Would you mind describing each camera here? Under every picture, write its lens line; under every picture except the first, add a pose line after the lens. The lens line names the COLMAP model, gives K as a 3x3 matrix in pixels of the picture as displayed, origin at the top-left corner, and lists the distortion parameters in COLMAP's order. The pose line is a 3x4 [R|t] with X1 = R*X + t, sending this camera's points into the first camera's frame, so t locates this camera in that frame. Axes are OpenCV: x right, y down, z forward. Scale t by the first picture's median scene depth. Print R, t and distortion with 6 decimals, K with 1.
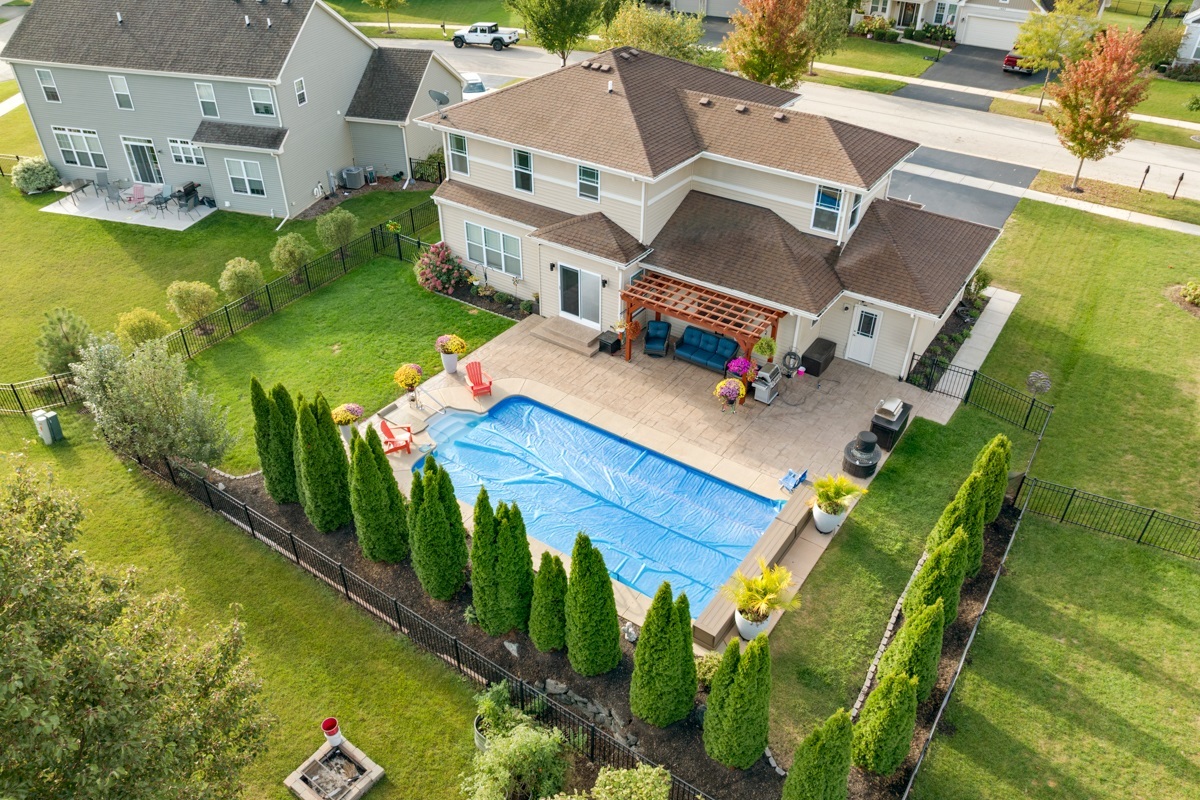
lens RADIAL K [[853.5, 0, 596.5], [0, 853.5, 403.0], [0, 0, 1]] dist [-0.034321, -0.002600]
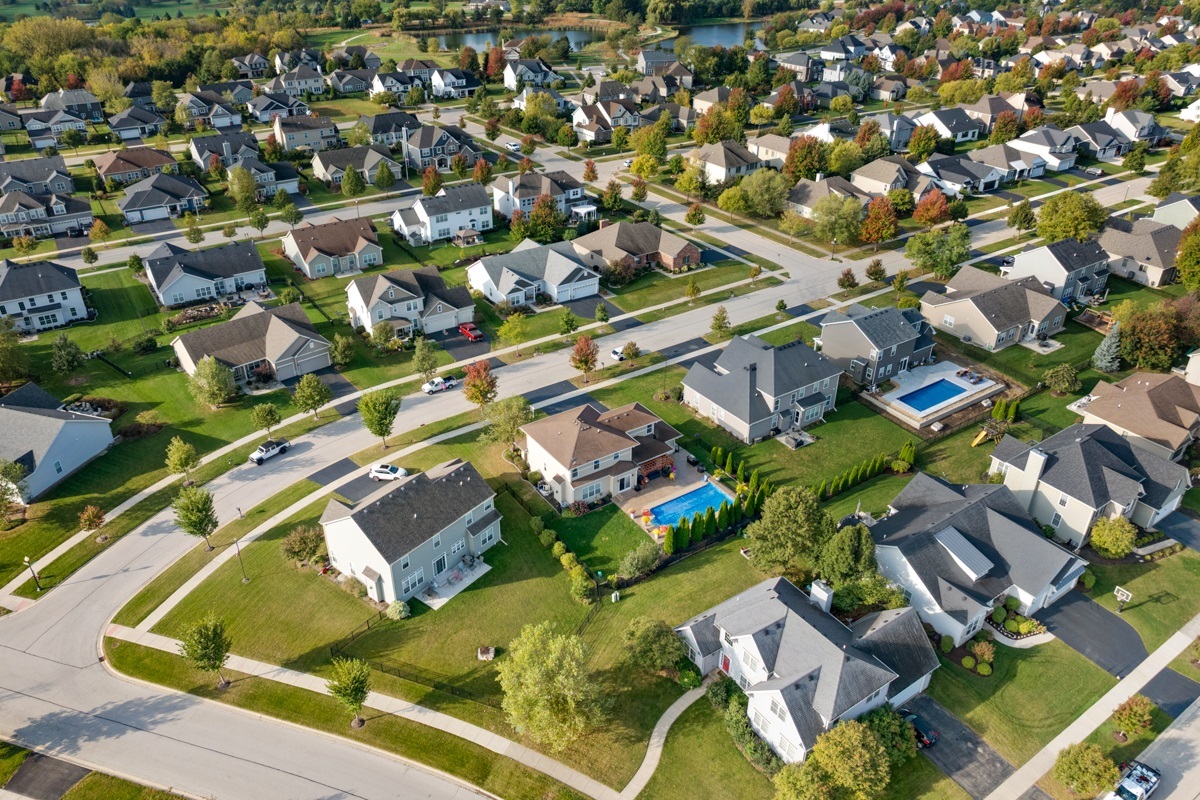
lens RADIAL K [[853.5, 0, 599.1], [0, 853.5, 401.5], [0, 0, 1]] dist [-0.034321, -0.002600]
pose [[0.354783, -0.469375, 0.808589, -2.798364], [0.536361, 0.810560, 0.235180, -1.310191], [-0.765797, 0.350257, 0.539327, -0.948919]]
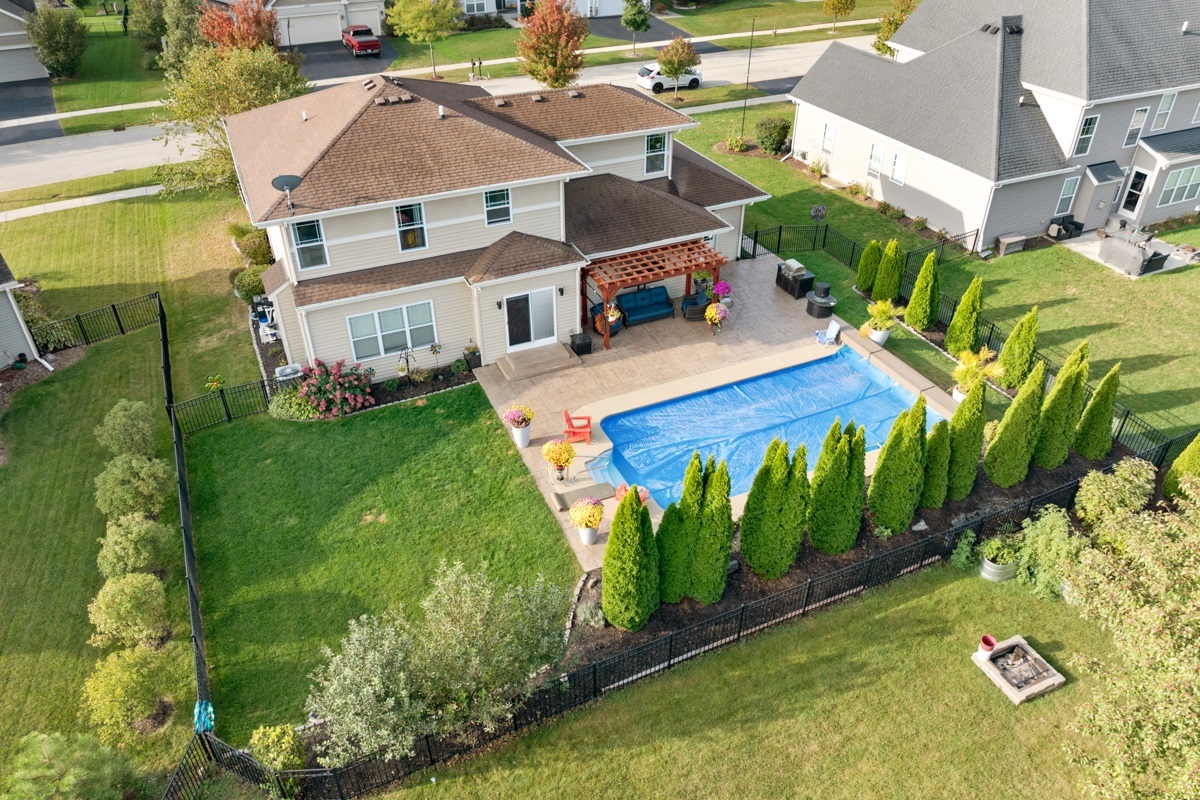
lens RADIAL K [[853.5, 0, 600.6], [0, 853.5, 399.5], [0, 0, 1]] dist [-0.034321, -0.002600]
pose [[0.502149, -0.491162, 0.711763, -0.725775], [0.502071, 0.835718, 0.222488, -0.229986], [-0.704111, 0.245634, 0.666253, 0.334298]]
